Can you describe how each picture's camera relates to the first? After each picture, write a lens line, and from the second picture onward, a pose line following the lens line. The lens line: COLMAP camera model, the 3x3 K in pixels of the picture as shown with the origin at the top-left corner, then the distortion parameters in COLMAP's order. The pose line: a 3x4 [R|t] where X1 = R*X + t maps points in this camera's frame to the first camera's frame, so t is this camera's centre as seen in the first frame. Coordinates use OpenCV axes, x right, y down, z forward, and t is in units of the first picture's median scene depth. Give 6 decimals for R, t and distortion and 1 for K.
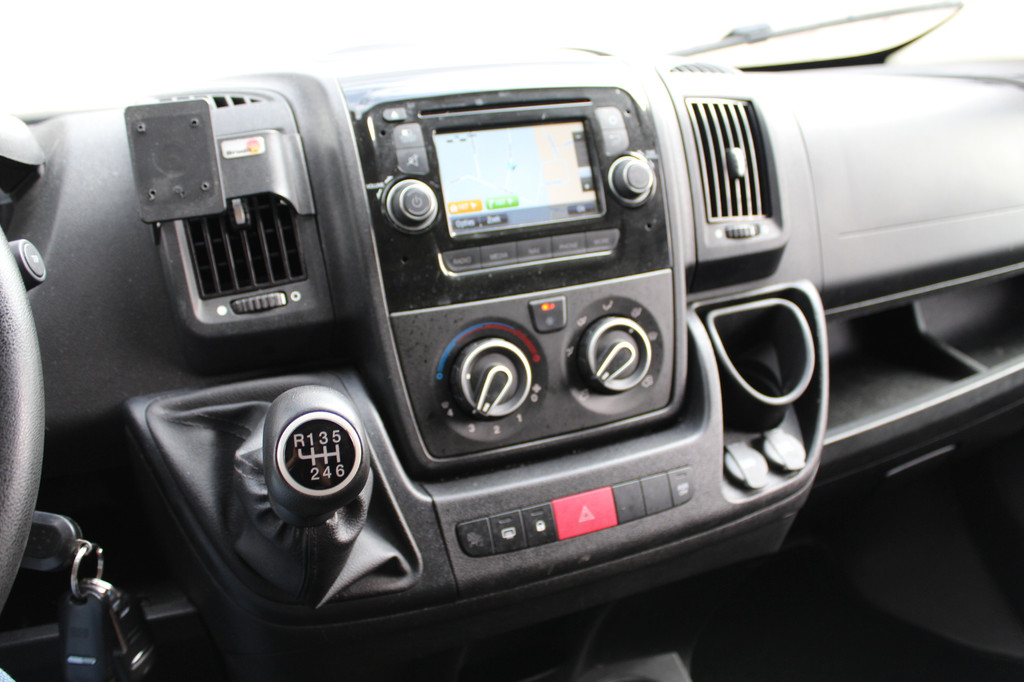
lens RADIAL K [[989.3, 0, 511.6], [0, 989.3, 339.3], [0, 0, 1]] dist [-0.026681, 0.000000]
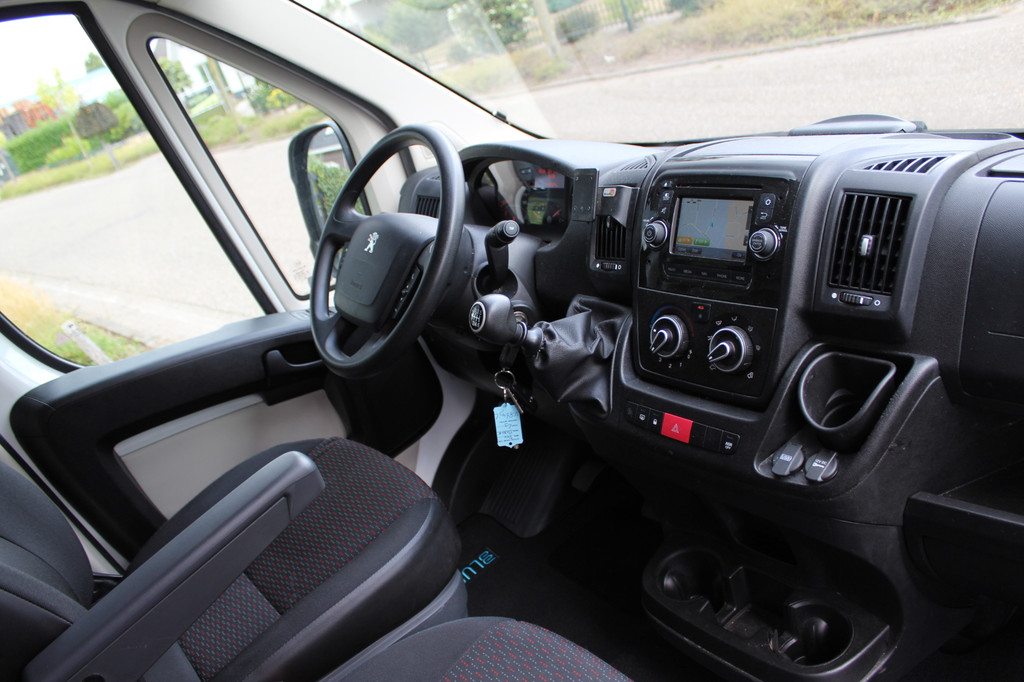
lens RADIAL K [[848.5, 0, 512.0], [0, 848.5, 341.5], [0, 0, 1]] dist [-0.153594, 0.126070]
pose [[0.230713, 0.310010, -0.922315, 1.294483], [-0.146219, 0.948170, 0.282125, -0.334365], [0.961973, 0.069771, 0.264084, 0.316907]]
